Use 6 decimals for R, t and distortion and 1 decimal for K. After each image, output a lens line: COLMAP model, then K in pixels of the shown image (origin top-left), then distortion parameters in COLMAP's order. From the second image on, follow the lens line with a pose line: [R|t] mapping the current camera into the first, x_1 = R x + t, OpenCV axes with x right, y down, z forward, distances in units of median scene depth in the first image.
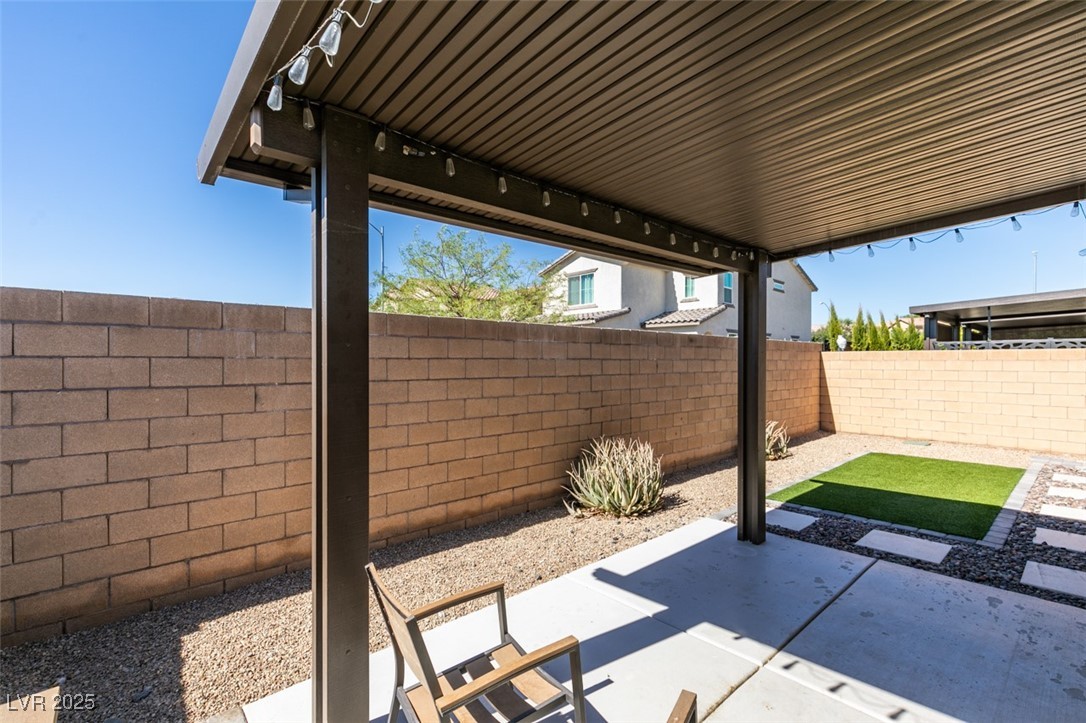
lens RADIAL K [[490.4, 0, 544.3], [0, 490.4, 362.5], [0, 0, 1]] dist [0.007731, -0.000304]
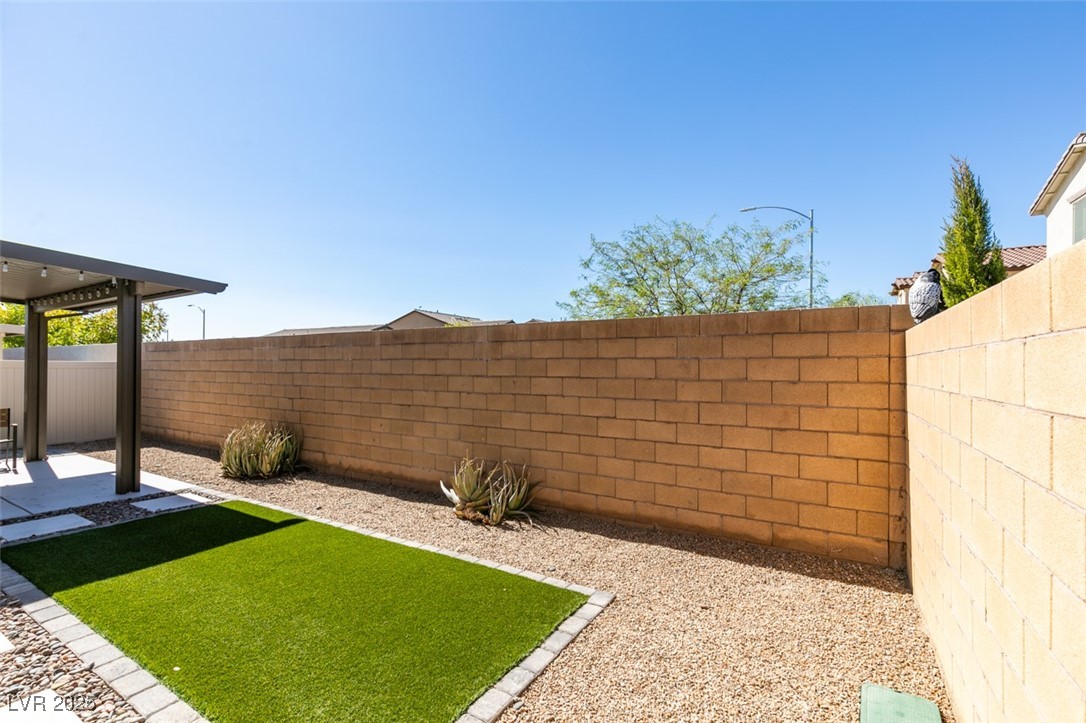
lens RADIAL K [[490.4, 0, 542.8], [0, 490.4, 362.2], [0, 0, 1]] dist [0.007731, -0.000304]
pose [[0.284770, -0.002253, -0.958593, 1.258088], [-0.002333, 0.999993, -0.003043, 0.001459], [0.958593, 0.003103, 0.284763, 1.054507]]
